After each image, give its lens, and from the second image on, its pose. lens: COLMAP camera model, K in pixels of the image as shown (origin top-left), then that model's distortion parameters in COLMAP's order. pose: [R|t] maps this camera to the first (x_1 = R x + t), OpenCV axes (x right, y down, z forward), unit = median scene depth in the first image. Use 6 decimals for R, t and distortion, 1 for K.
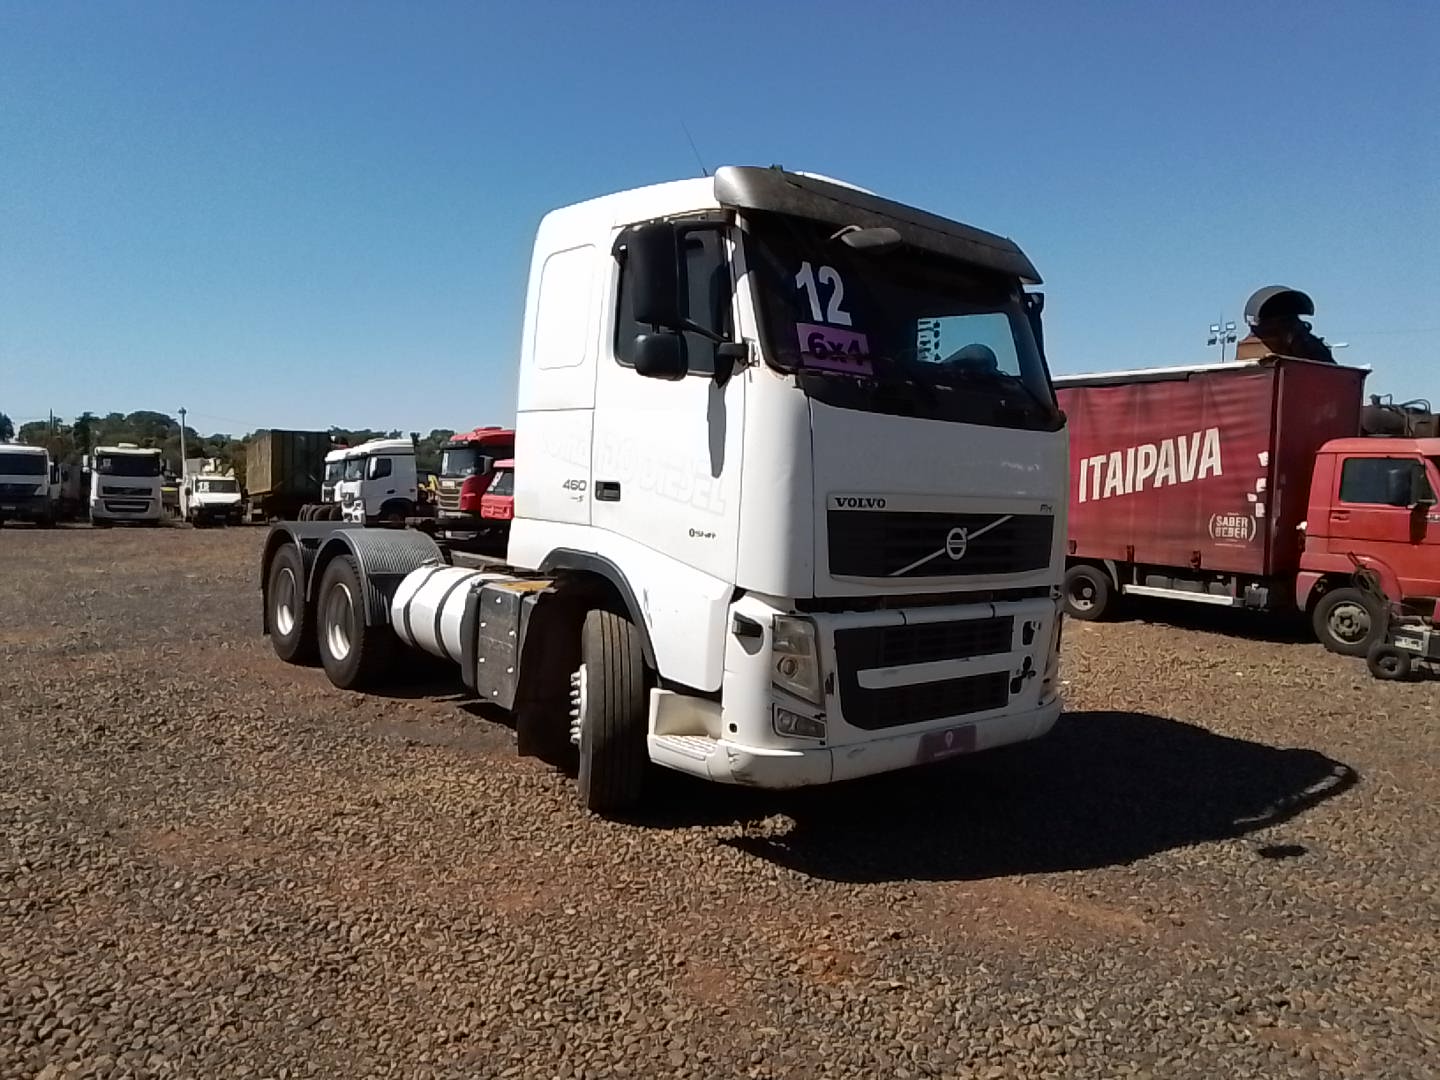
lens RADIAL K [[990.1, 0, 734.2], [0, 990.1, 537.2], [0, 0, 1]] dist [0.025230, -0.025483]
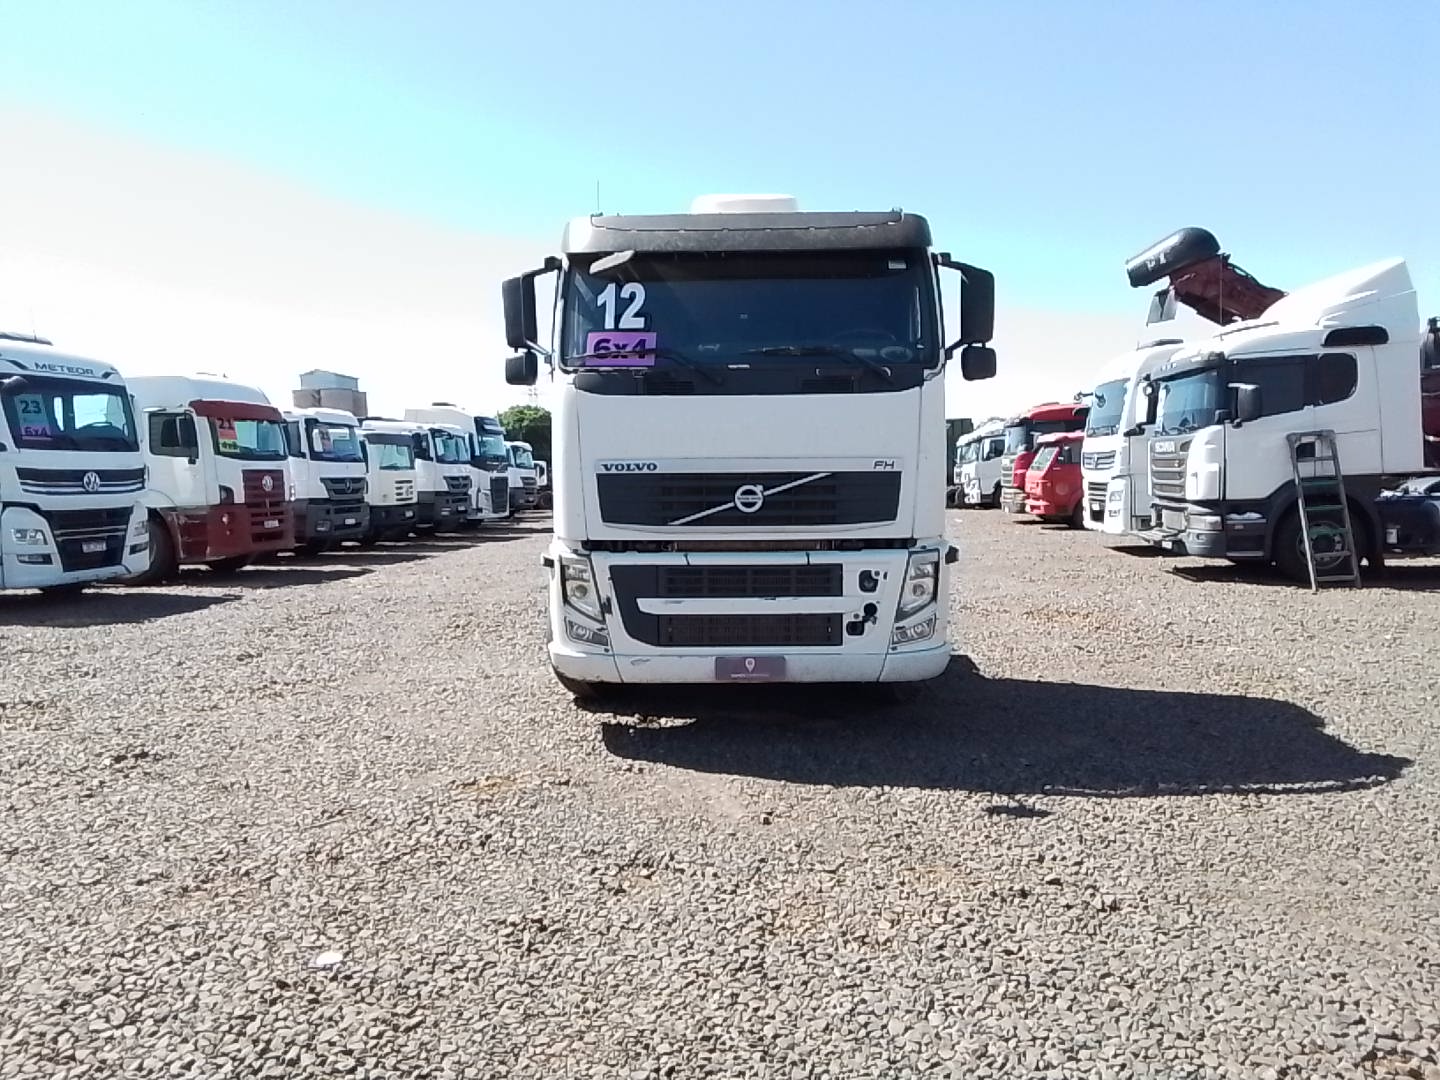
lens RADIAL K [[990.1, 0, 711.3], [0, 990.1, 547.8], [0, 0, 1]] dist [0.025230, -0.025483]
pose [[0.755943, 0.011652, -0.654533, 0.950887], [0.008283, 0.999591, 0.027360, 0.032152], [0.654585, -0.026104, 0.755538, 0.085761]]
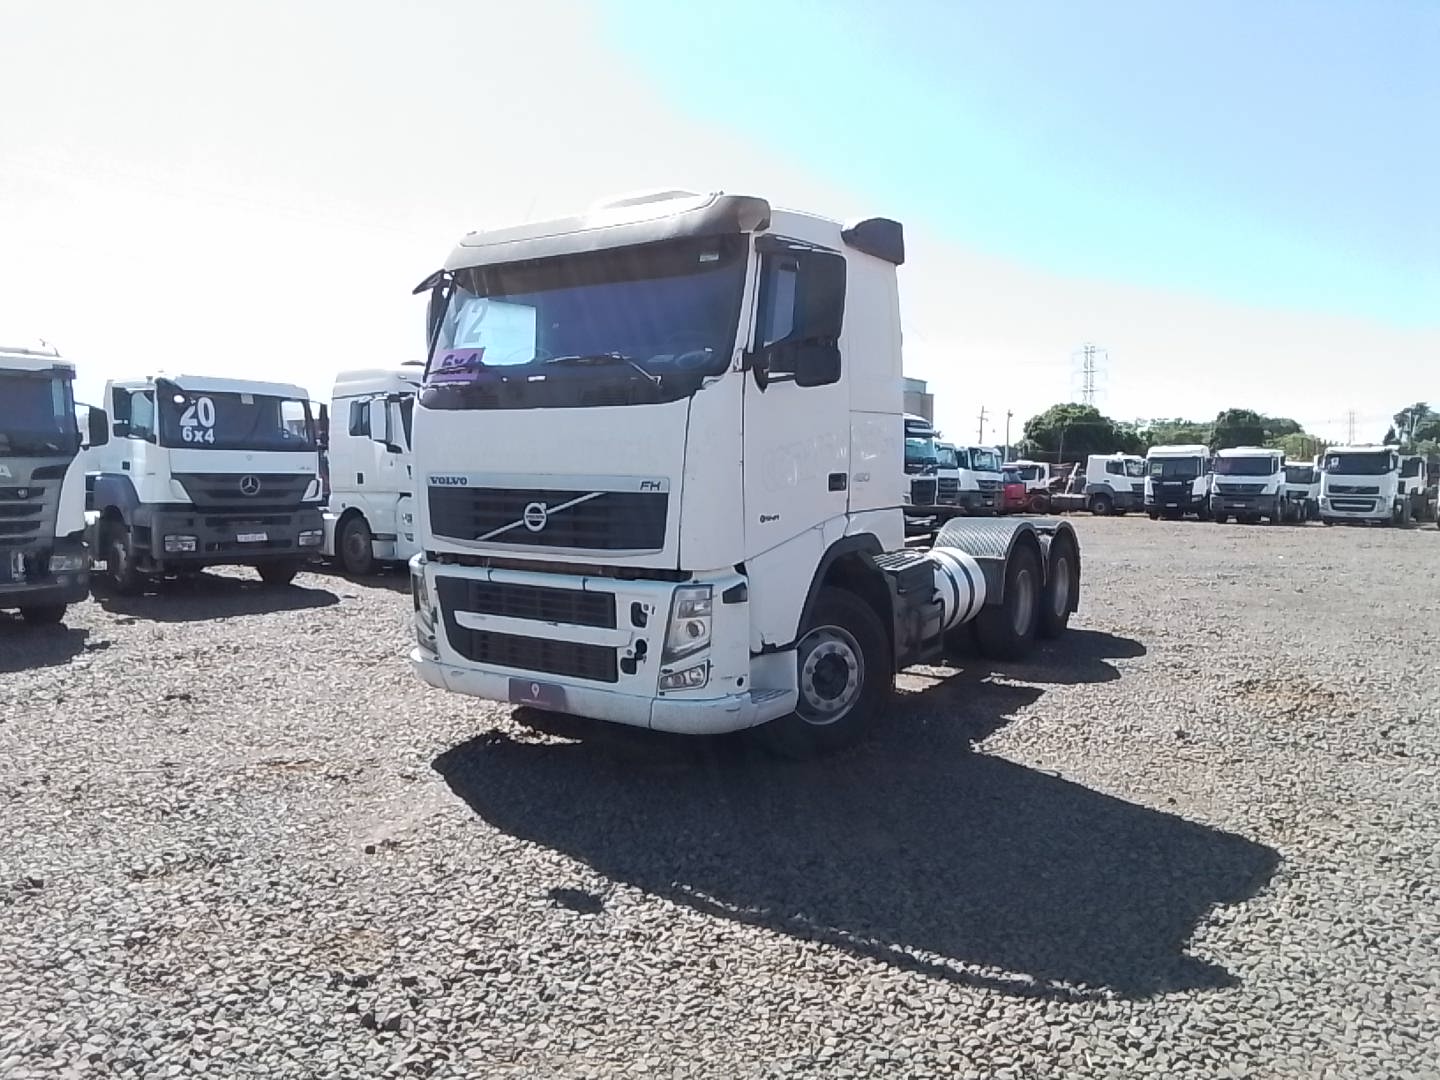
lens RADIAL K [[990.1, 0, 712.2], [0, 990.1, 535.2], [0, 0, 1]] dist [0.025230, -0.025483]
pose [[0.300267, 0.033566, -0.953264, 1.344098], [-0.036916, 0.999041, 0.023550, -0.006334], [0.953141, 0.028120, 0.301218, 0.849042]]
